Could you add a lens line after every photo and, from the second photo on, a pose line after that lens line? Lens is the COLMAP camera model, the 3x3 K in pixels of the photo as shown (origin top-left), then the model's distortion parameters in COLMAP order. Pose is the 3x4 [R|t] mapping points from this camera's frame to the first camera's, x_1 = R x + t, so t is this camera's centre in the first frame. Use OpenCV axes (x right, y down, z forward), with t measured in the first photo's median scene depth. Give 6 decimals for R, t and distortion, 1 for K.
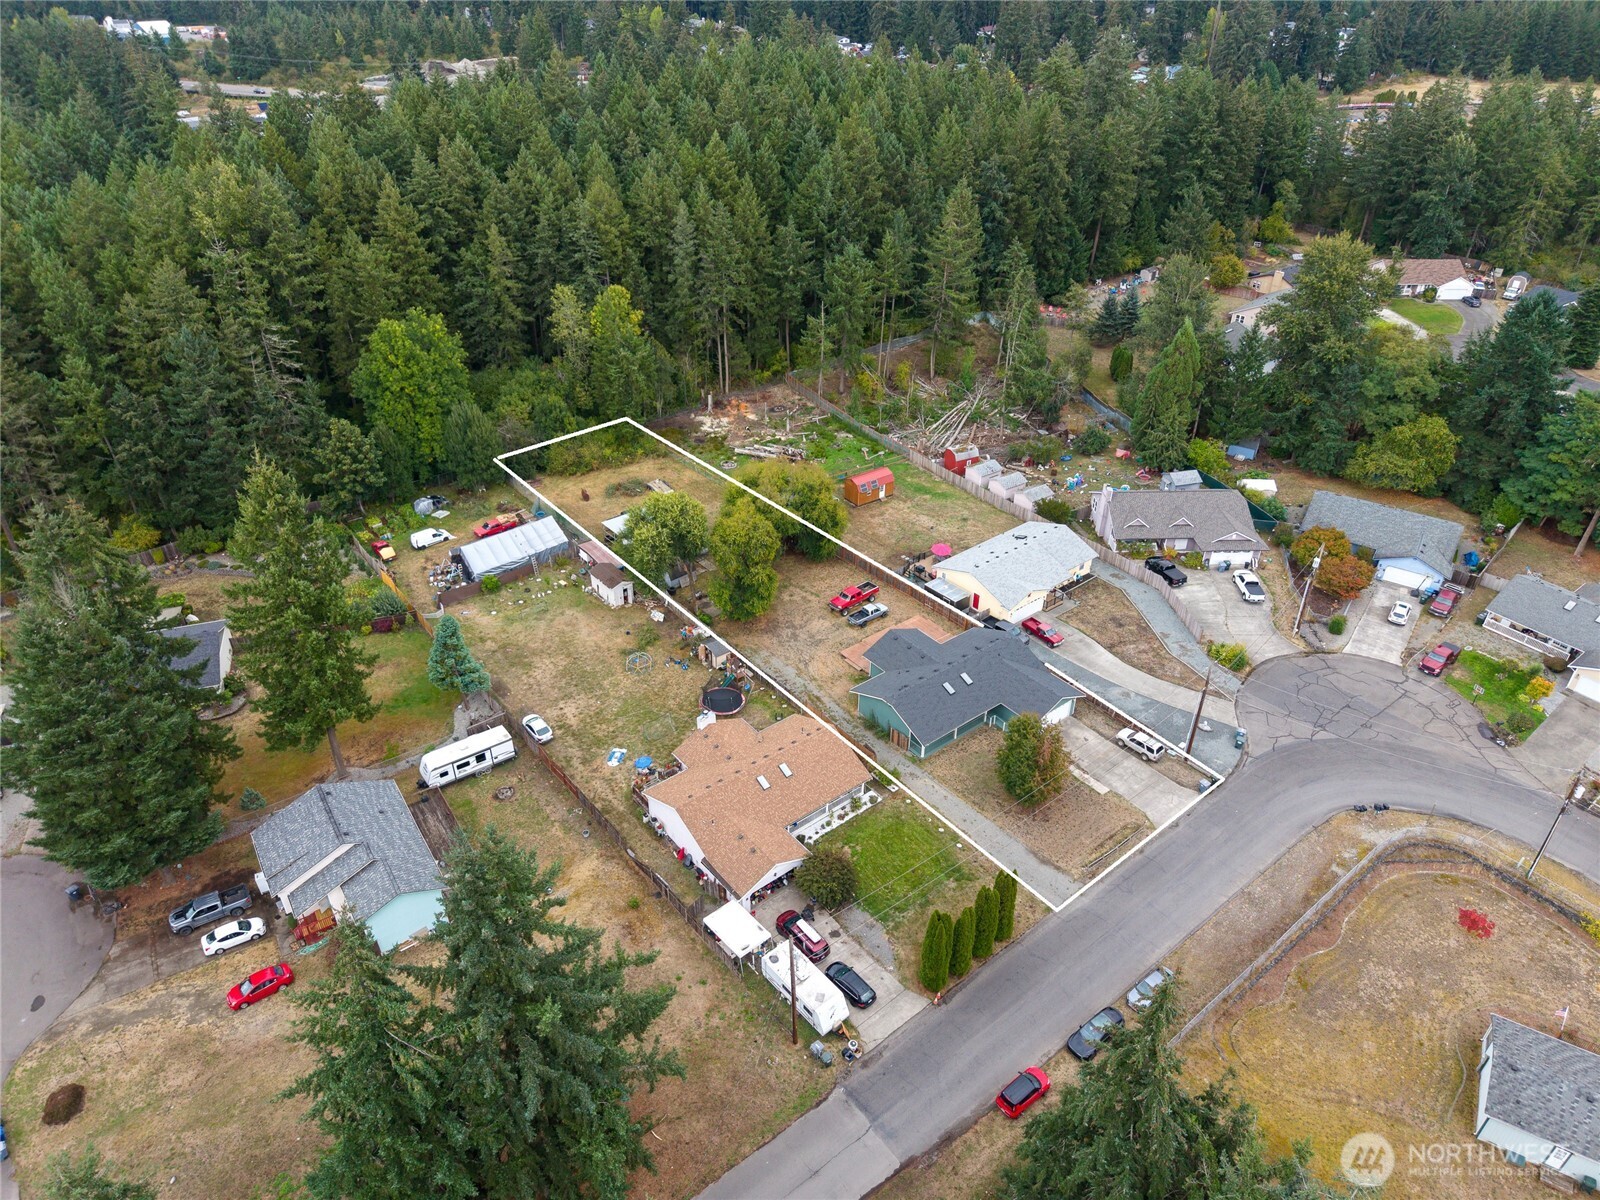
lens RADIAL K [[1060.2, 0, 801.5], [0, 1060.2, 620.8], [0, 0, 1]] dist [0.034428, -0.039998]
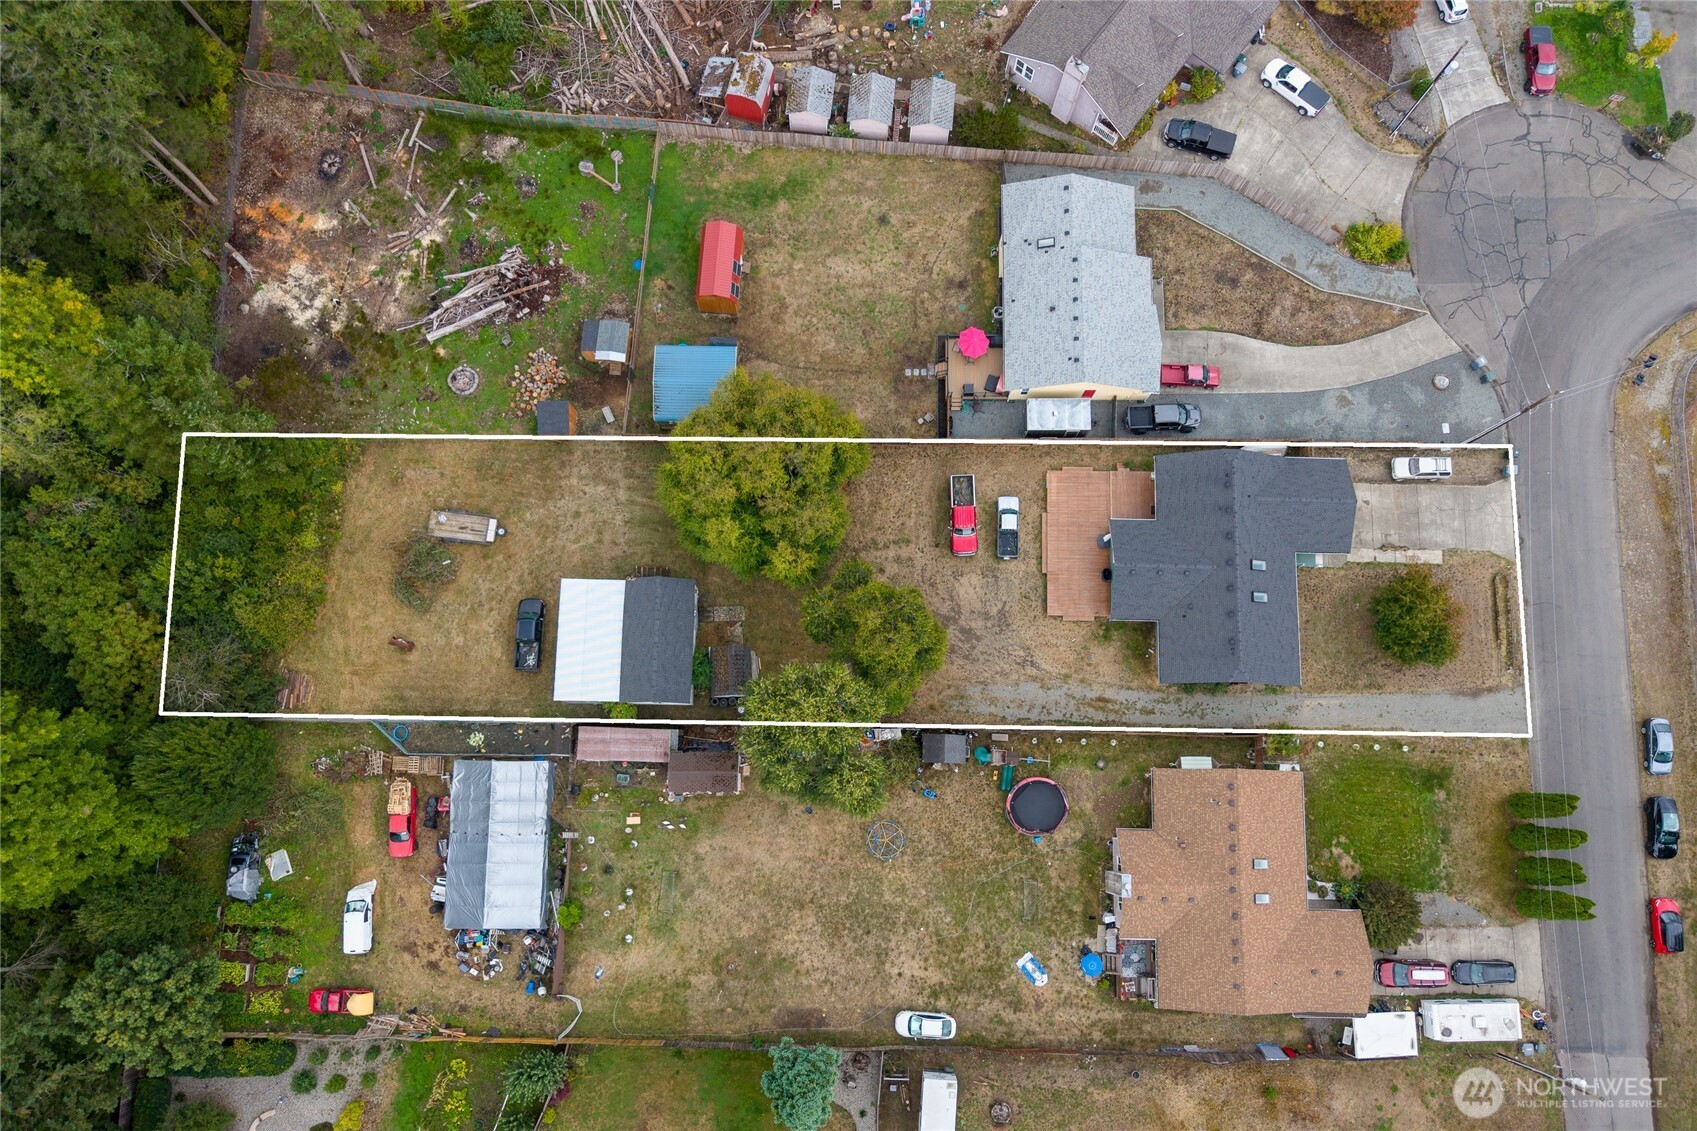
lens RADIAL K [[1122.2, 0, 848.3], [0, 1122.2, 633.0], [0, 0, 1]] dist [0.012992, -0.002352]
pose [[0.636648, -0.762191, 0.117238, -0.138003], [0.428903, 0.476322, 0.767568, -0.562878], [-0.640876, -0.438387, 0.630155, 0.548106]]
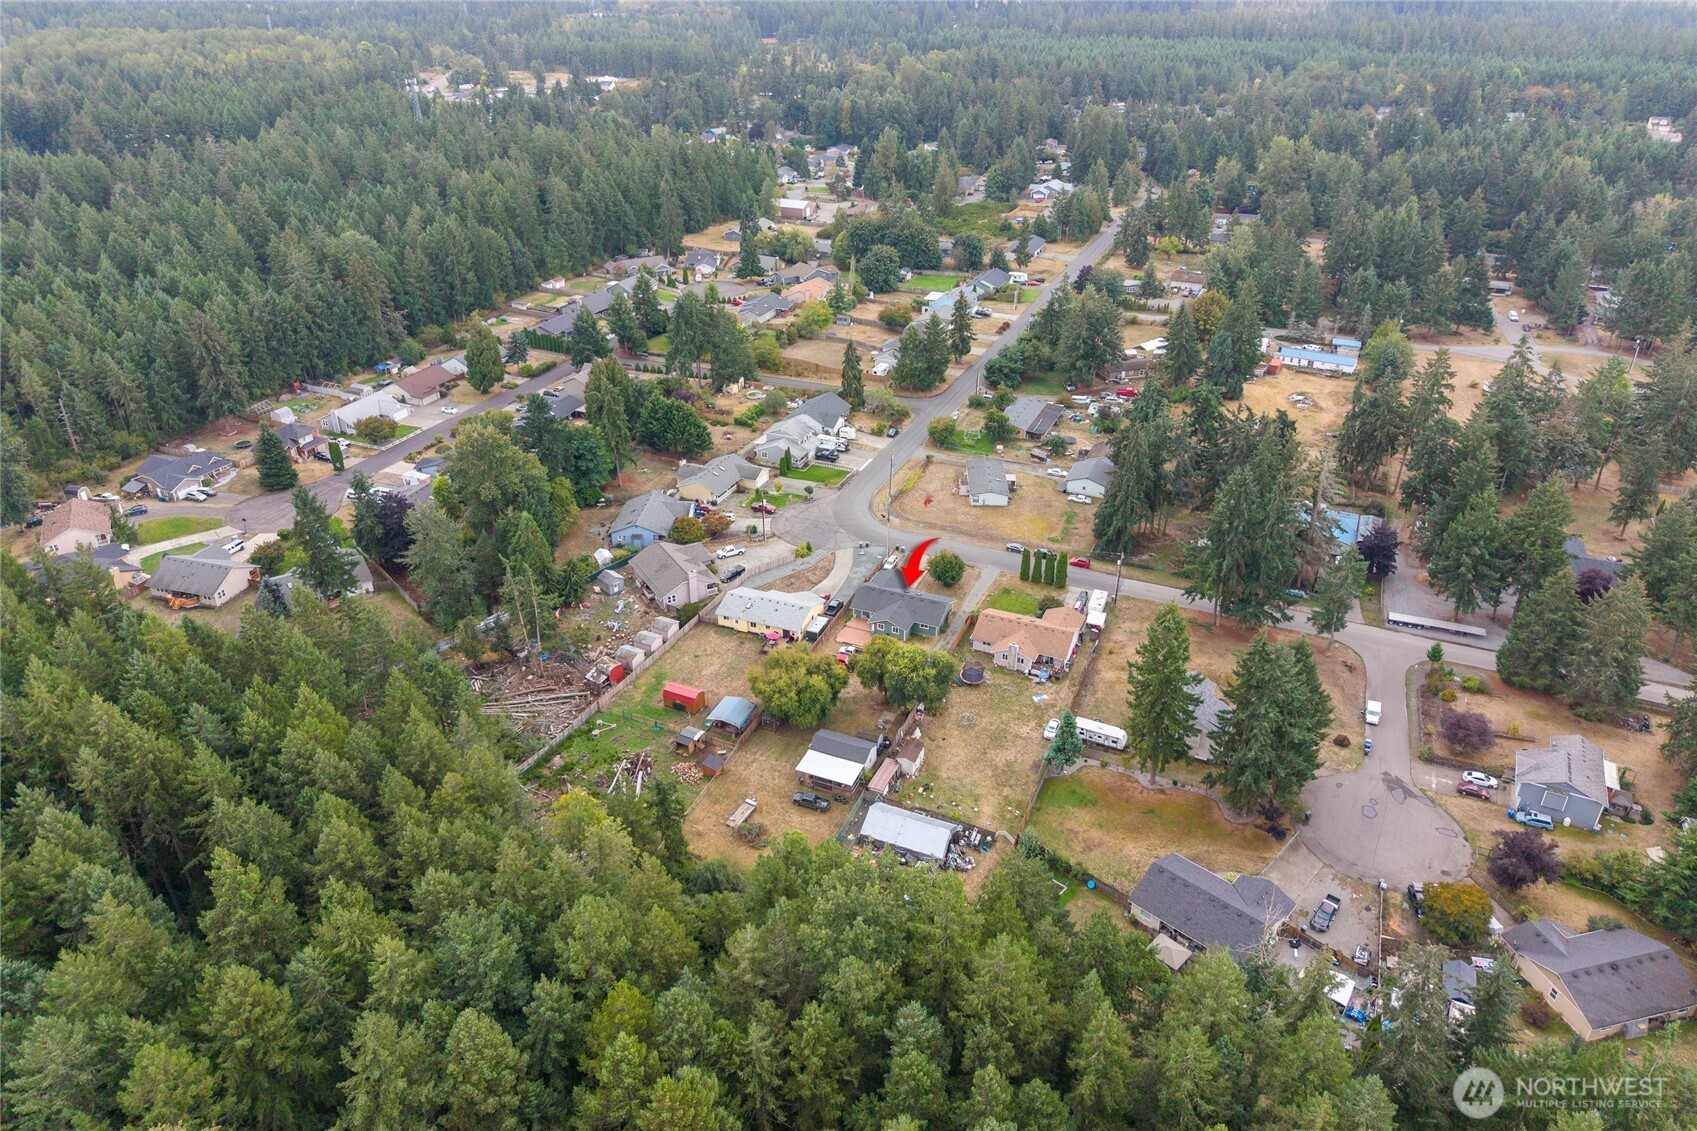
lens RADIAL K [[1136.3, 0, 850.6], [0, 1136.3, 526.4], [0, 0, 1]] dist [0.125040, -0.228394]
pose [[-0.475608, -0.408549, 0.779028, -1.139851], [0.496170, 0.606686, 0.621086, -1.136721], [-0.726369, 0.681924, -0.085835, 0.979056]]
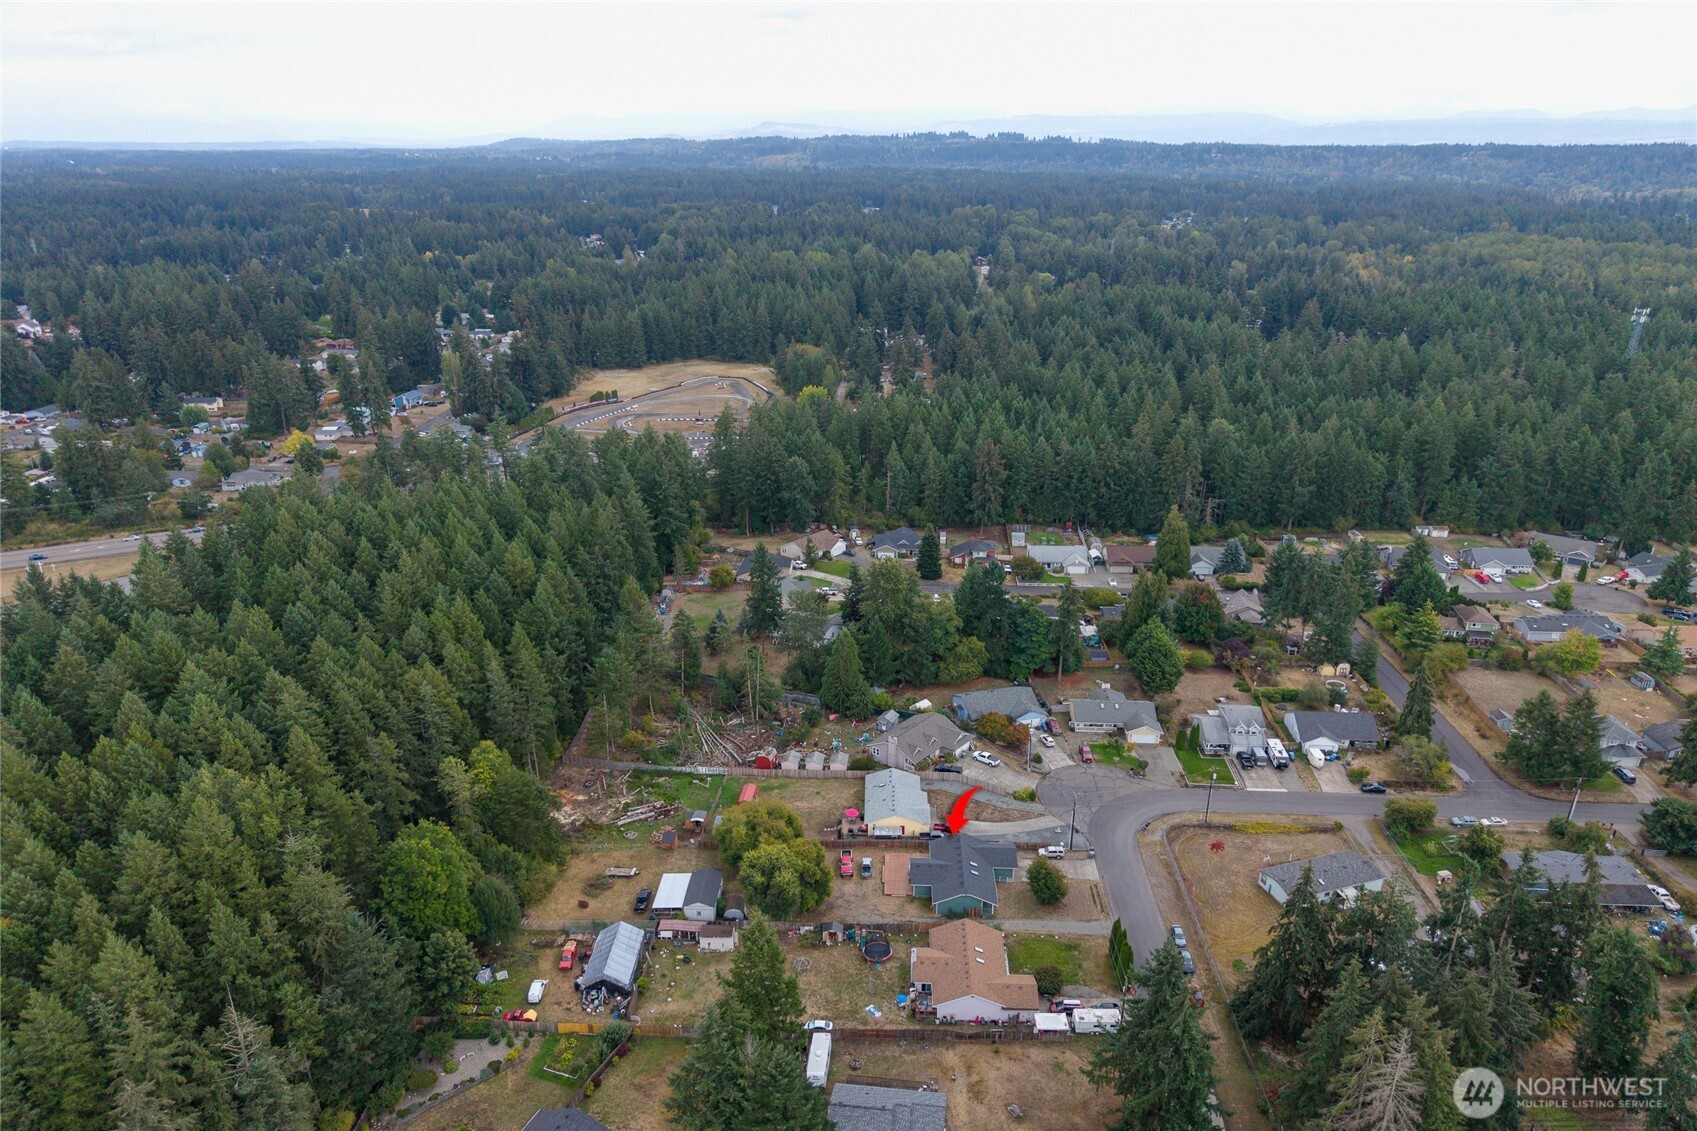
lens RADIAL K [[1135.6, 0, 847.2], [0, 1135.6, 617.9], [0, 0, 1]] dist [0.126021, -0.271025]
pose [[0.653360, -0.294459, 0.697435, -0.972019], [0.433071, 0.901005, -0.025295, -0.292396], [-0.620944, 0.318565, 0.716202, -0.282992]]
